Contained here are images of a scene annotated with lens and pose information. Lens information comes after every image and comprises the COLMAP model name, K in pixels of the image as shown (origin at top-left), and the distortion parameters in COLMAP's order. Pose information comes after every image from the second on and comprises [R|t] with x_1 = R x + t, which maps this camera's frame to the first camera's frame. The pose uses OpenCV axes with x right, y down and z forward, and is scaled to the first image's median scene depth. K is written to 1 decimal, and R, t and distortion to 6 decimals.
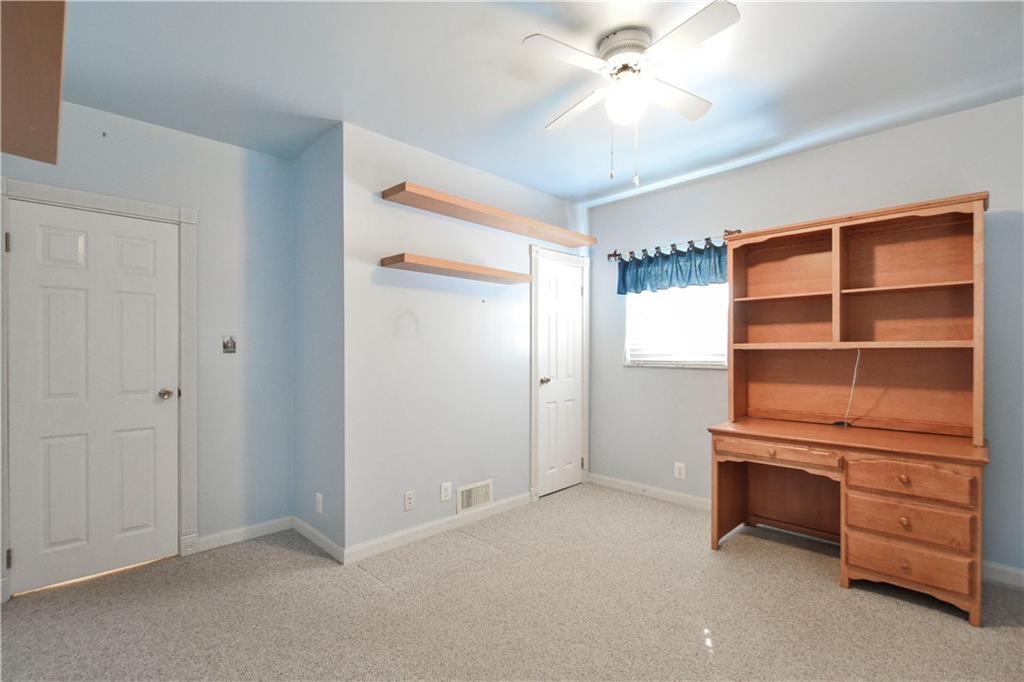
lens RADIAL K [[460.9, 0, 507.7], [0, 460.9, 337.6], [0, 0, 1]] dist [-0.000121, -0.000486]
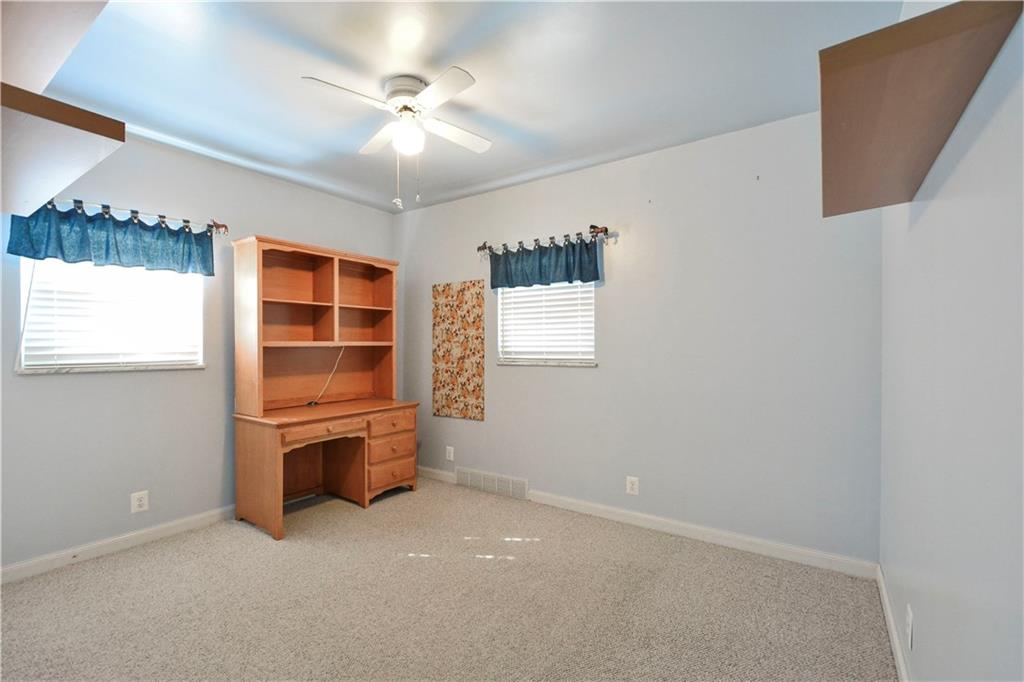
lens RADIAL K [[460.9, 0, 507.7], [0, 460.9, 337.6], [0, 0, 1]] dist [-0.000121, -0.000486]
pose [[-0.182414, 0.022975, 0.982953, -0.744081], [-0.019679, 0.999441, -0.027012, 0.026240], [-0.983025, -0.024271, -0.181860, 0.766815]]
